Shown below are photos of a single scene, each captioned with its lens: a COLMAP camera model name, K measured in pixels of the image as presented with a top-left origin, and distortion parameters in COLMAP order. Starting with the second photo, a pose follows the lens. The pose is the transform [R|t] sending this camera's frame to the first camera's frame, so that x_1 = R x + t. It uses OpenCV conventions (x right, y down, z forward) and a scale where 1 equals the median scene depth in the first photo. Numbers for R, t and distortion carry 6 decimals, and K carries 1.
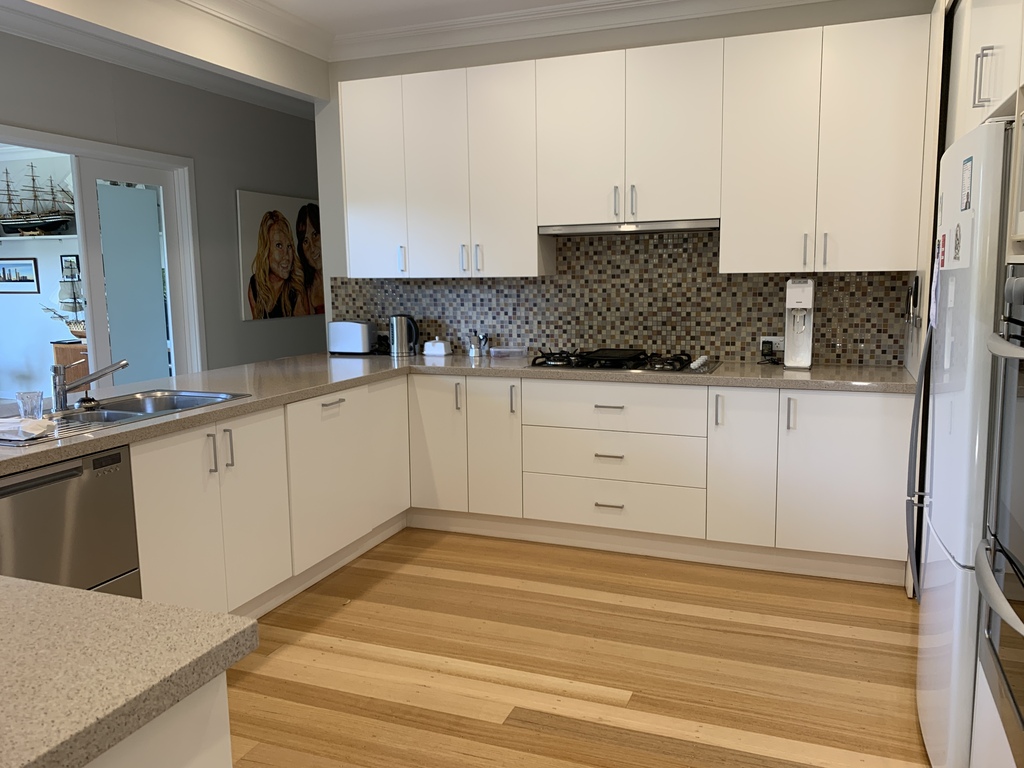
lens RADIAL K [[784.0, 0, 512.0], [0, 784.0, 384.0], [0, 0, 1]] dist [0.122324, -0.006280]
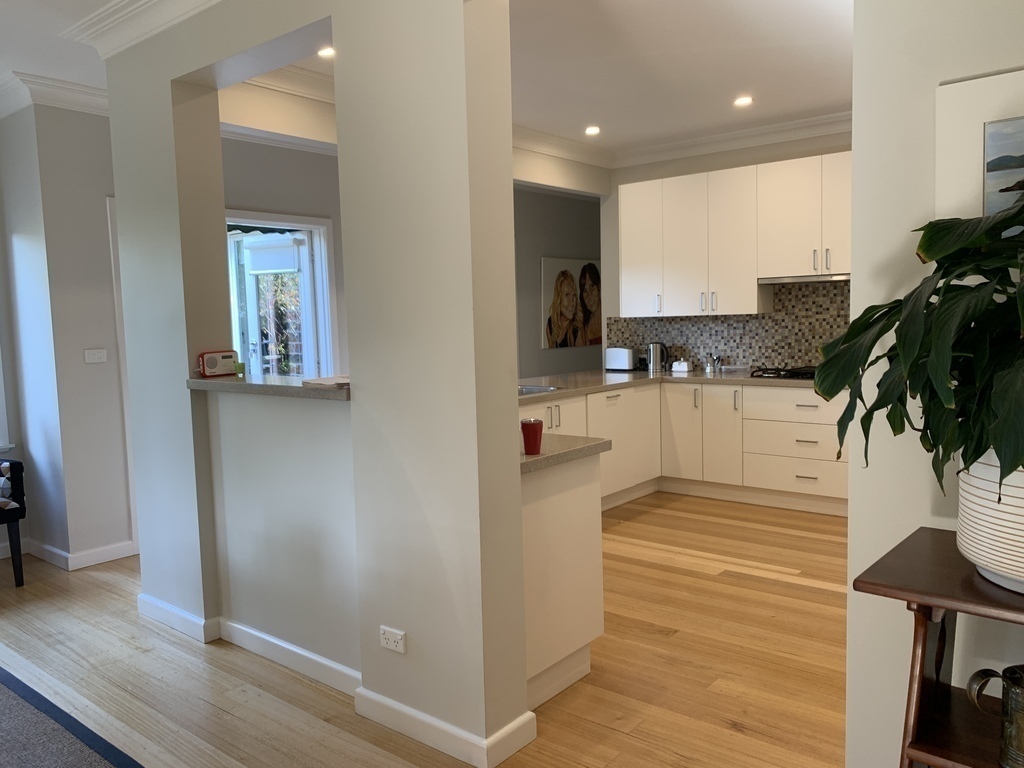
lens RADIAL K [[784.0, 0, 512.0], [0, 784.0, 384.0], [0, 0, 1]] dist [0.122324, -0.006280]
pose [[0.951515, 0.015033, -0.307235, 0.049358], [-0.029826, 0.998608, -0.043511, 0.057379], [0.306153, 0.050565, 0.950639, -0.433966]]
